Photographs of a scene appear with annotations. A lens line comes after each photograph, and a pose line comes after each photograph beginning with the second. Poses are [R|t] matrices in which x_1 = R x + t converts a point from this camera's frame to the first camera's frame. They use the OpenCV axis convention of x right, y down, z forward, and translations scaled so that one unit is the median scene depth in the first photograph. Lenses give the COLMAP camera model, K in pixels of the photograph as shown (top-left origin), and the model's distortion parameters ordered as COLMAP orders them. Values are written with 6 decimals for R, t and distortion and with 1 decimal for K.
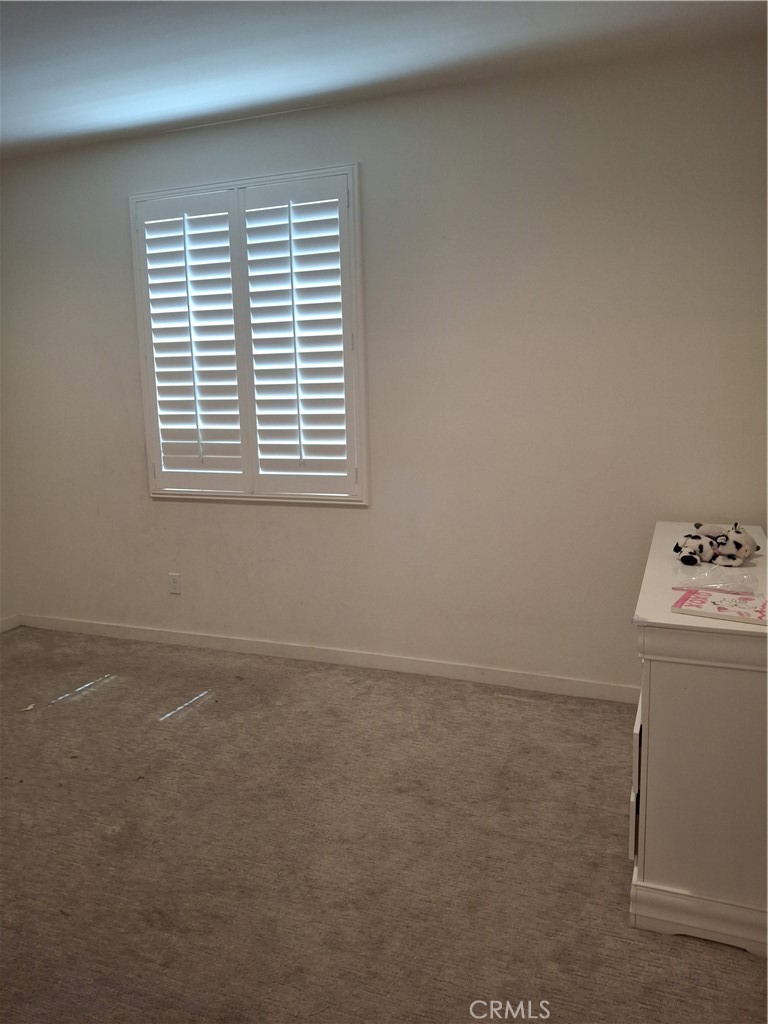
lens RADIAL K [[761.5, 0, 385.8], [0, 761.5, 507.3], [0, 0, 1]] dist [0.054237, -0.116621]
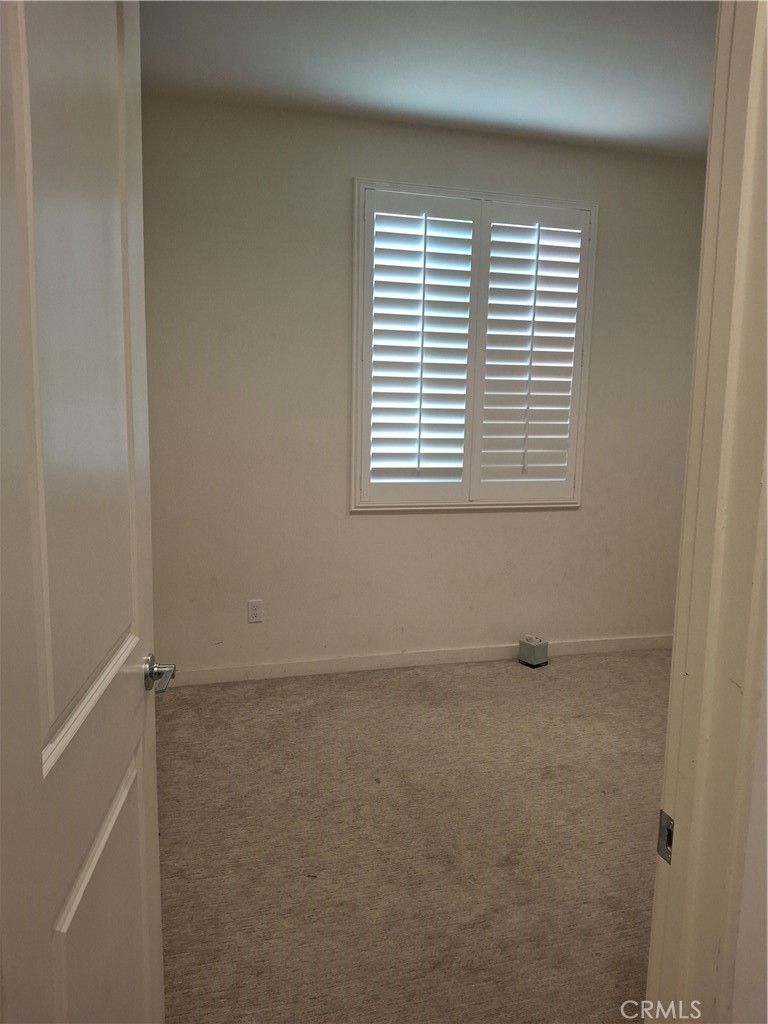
lens RADIAL K [[752.8, 0, 377.9], [0, 752.8, 513.4], [0, 0, 1]] dist [0.085194, -0.200070]
pose [[0.808413, -0.050466, 0.586448, -1.006251], [0.053757, 0.998484, 0.011820, -0.023831], [-0.586156, 0.021971, 0.809900, 0.304880]]
